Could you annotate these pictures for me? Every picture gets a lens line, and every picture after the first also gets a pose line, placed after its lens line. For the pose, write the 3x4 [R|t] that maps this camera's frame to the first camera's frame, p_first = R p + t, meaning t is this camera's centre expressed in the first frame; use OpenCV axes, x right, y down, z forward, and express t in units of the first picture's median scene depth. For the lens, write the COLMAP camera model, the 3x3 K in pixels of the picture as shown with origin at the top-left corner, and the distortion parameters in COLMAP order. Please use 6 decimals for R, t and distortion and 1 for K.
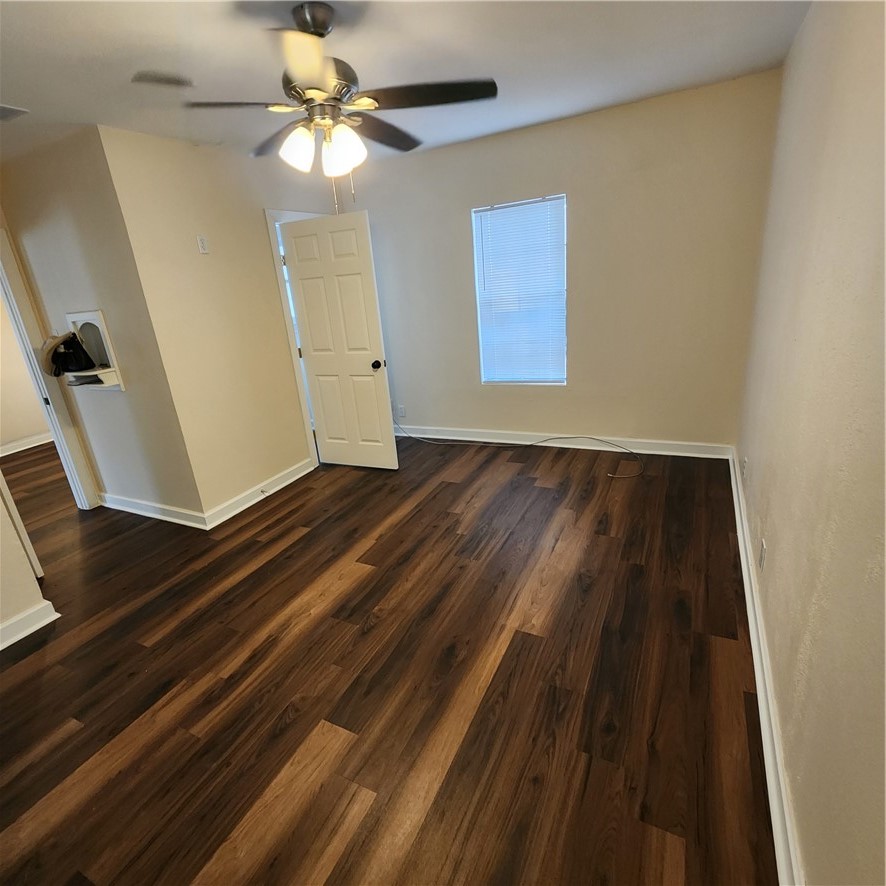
lens RADIAL K [[485.5, 0, 430.1], [0, 485.5, 443.6], [0, 0, 1]] dist [0.003621, -0.001447]
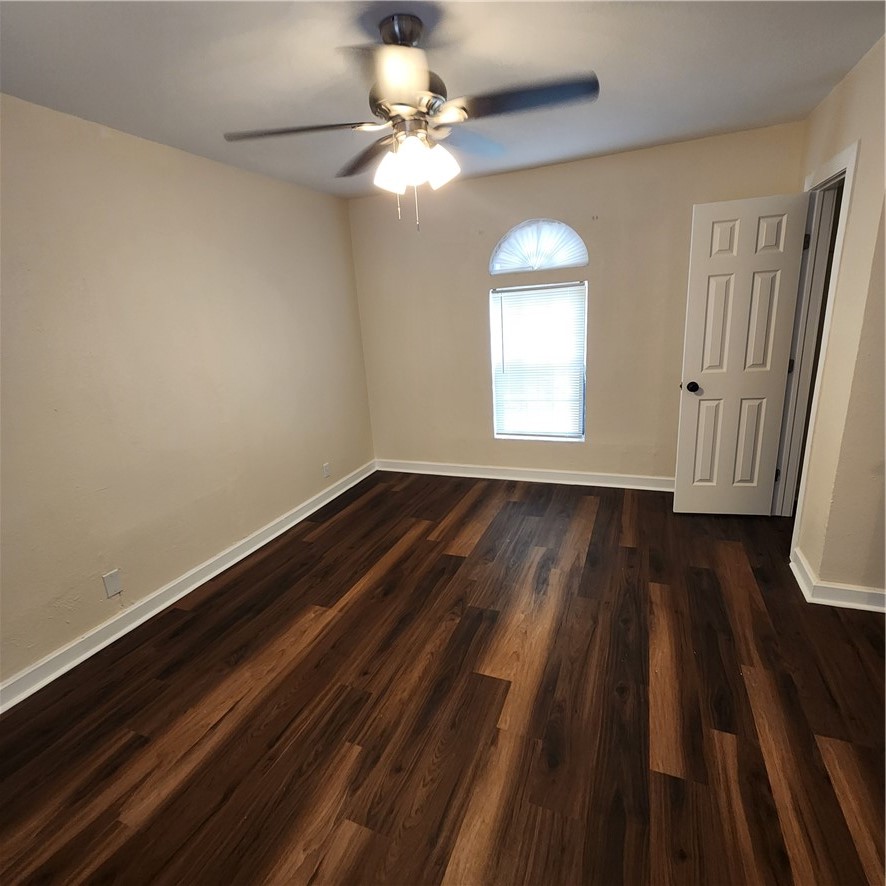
lens RADIAL K [[485.5, 0, 430.1], [0, 485.5, 443.6], [0, 0, 1]] dist [0.003621, -0.001447]
pose [[-0.984991, 0.170959, -0.023803, -0.091757], [0.126351, 0.808088, 0.575351, -0.530145], [0.117597, 0.563708, -0.817560, 1.570345]]
